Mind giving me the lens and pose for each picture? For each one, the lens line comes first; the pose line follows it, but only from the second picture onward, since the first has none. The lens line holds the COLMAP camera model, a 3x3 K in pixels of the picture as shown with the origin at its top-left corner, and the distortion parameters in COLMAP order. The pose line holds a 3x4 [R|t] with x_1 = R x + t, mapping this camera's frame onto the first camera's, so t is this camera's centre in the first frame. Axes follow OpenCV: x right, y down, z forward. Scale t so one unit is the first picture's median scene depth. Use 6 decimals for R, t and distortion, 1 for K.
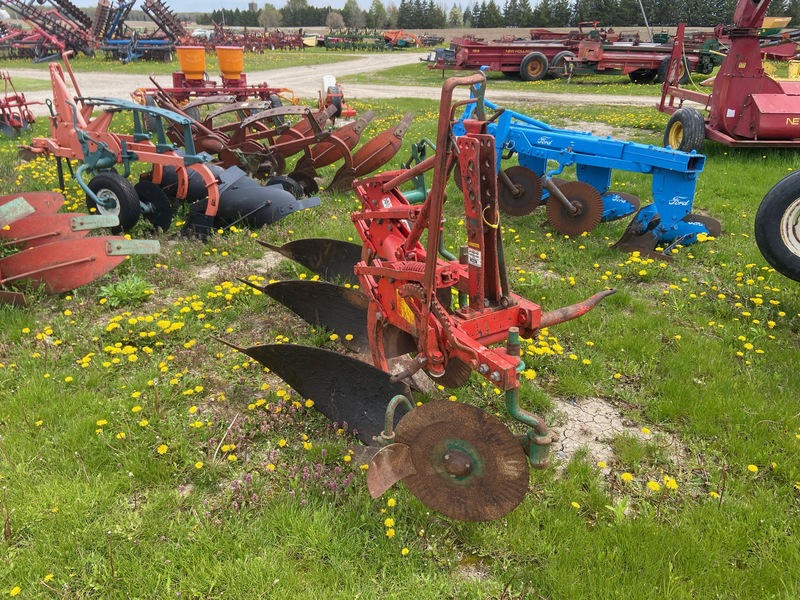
lens RADIAL K [[601.3, 0, 398.6], [0, 601.3, 295.9], [0, 0, 1]] dist [0.124890, -0.157199]
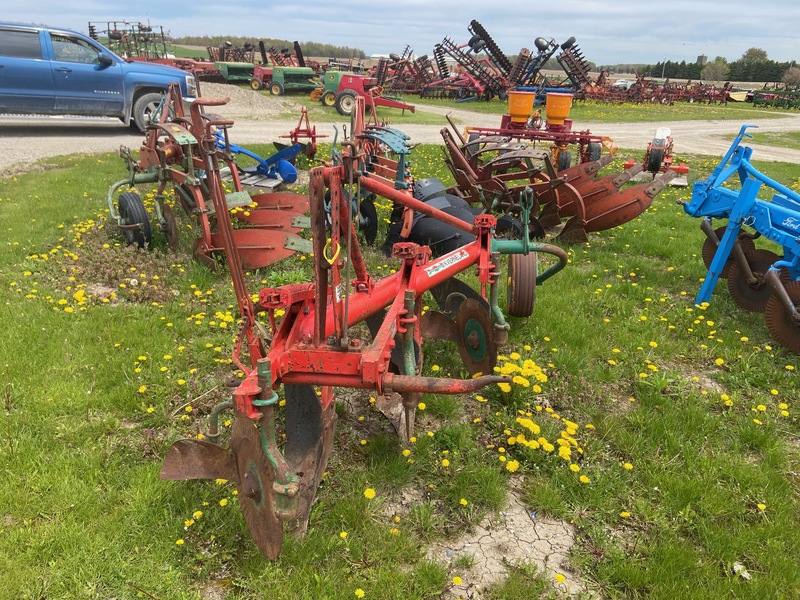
lens RADIAL K [[601.3, 0, 398.6], [0, 601.3, 295.9], [0, 0, 1]] dist [0.124890, -0.157199]
pose [[0.802273, 0.237151, -0.547830, 0.126290], [-0.275139, 0.961313, 0.013214, -0.017009], [0.529770, 0.140128, 0.836485, 0.041242]]
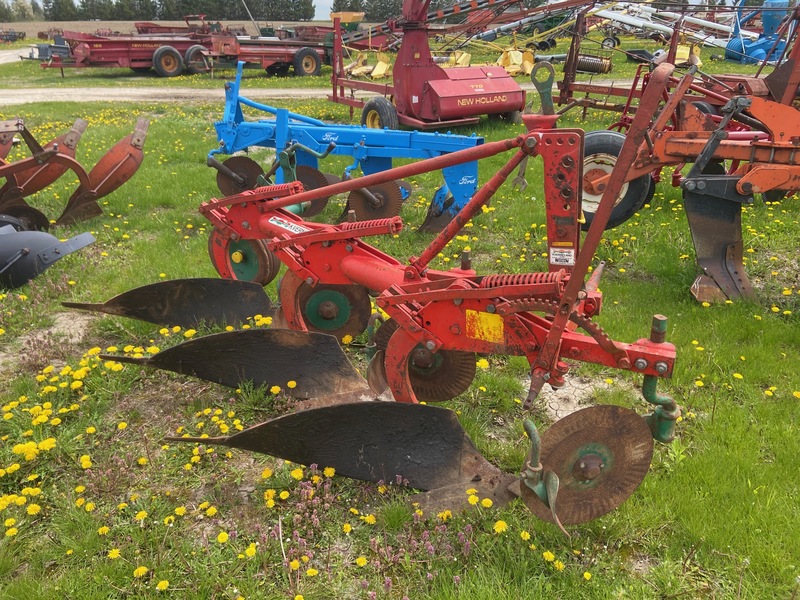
lens RADIAL K [[601.3, 0, 398.6], [0, 601.3, 295.9], [0, 0, 1]] dist [0.124890, -0.157199]
pose [[0.831388, -0.229689, 0.506001, -0.097546], [0.225387, 0.971696, 0.070758, -0.021447], [-0.507932, 0.055218, 0.859626, 0.049262]]
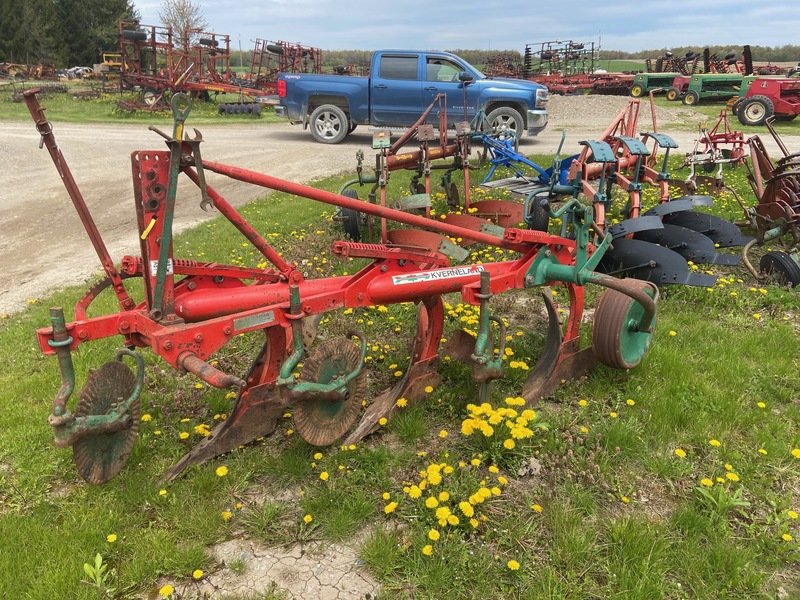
lens RADIAL K [[601.3, 0, 398.6], [0, 601.3, 295.9], [0, 0, 1]] dist [0.124890, -0.157199]
pose [[0.259732, 0.324715, -0.909450, 0.206979], [-0.380815, 0.899892, 0.212544, -0.068160], [0.887423, 0.291128, 0.357387, 0.168079]]
